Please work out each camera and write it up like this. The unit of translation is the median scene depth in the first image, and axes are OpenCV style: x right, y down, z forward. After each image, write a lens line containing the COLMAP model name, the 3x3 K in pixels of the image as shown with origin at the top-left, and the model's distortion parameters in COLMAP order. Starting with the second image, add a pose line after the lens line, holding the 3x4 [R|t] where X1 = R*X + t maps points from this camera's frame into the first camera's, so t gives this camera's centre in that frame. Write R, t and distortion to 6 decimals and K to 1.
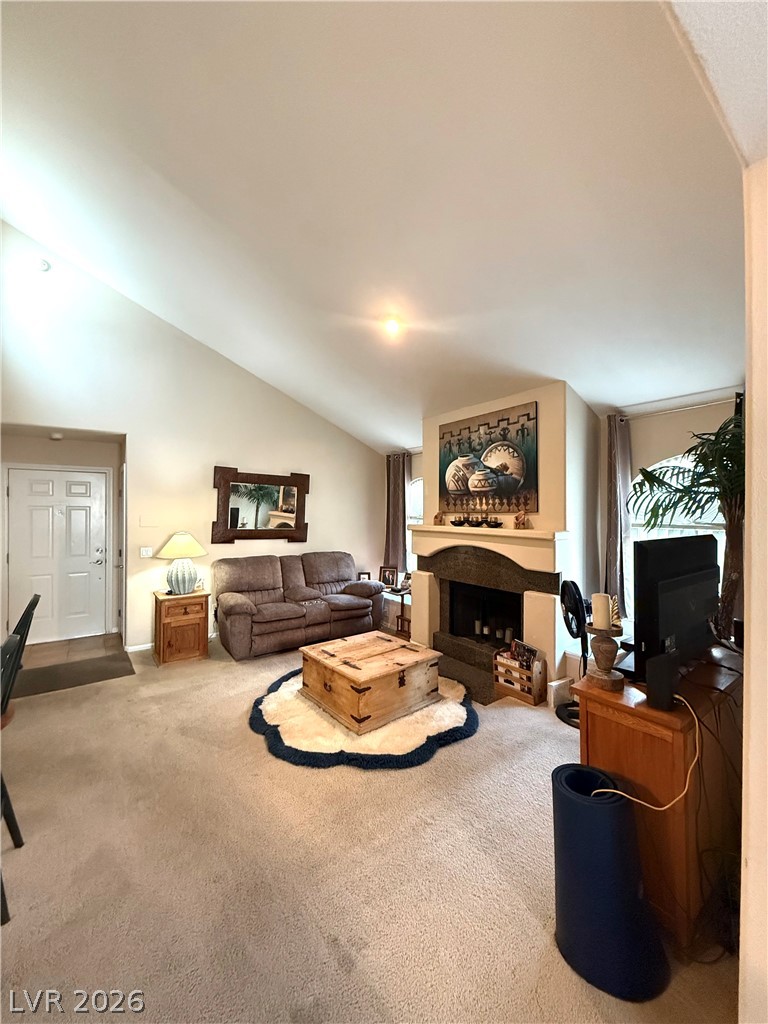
lens RADIAL K [[407.4, 0, 384.3], [0, 407.4, 510.0], [0, 0, 1]] dist [0.001850, -0.000644]
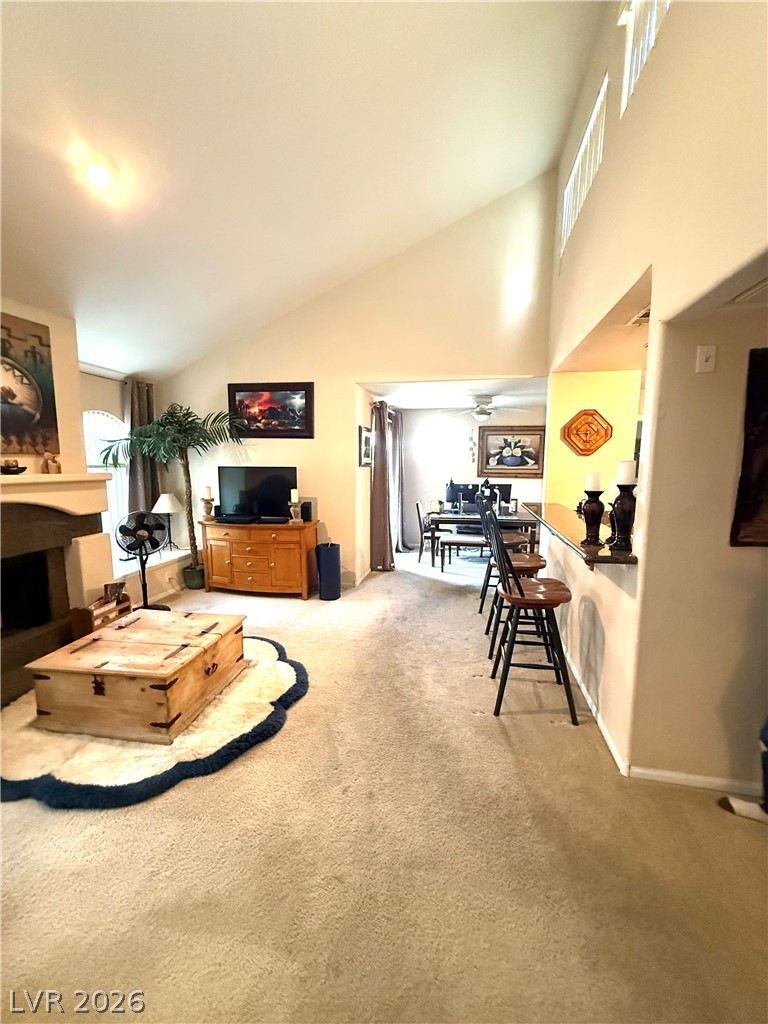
lens RADIAL K [[407.4, 0, 385.9], [0, 407.4, 511.4], [0, 0, 1]] dist [0.001850, -0.000644]
pose [[-0.663879, -0.095199, 0.741756, -0.727874], [-0.005399, 0.992449, 0.122542, 0.015568], [-0.747821, 0.077348, -0.659380, 0.966258]]
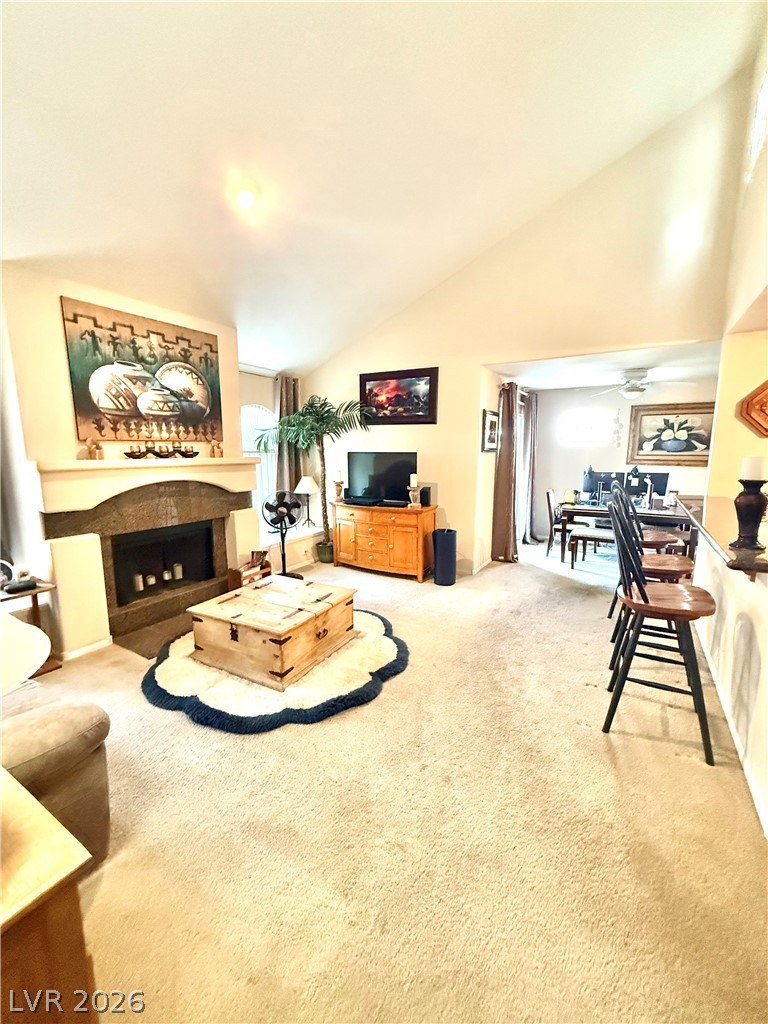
lens RADIAL K [[407.4, 0, 385.4], [0, 407.4, 511.4], [0, 0, 1]] dist [0.001850, -0.000644]
pose [[-0.376239, -0.143852, 0.915287, -0.757334], [-0.000865, 0.987928, 0.154913, 0.019639], [-0.926522, 0.057493, -0.371821, 0.919153]]
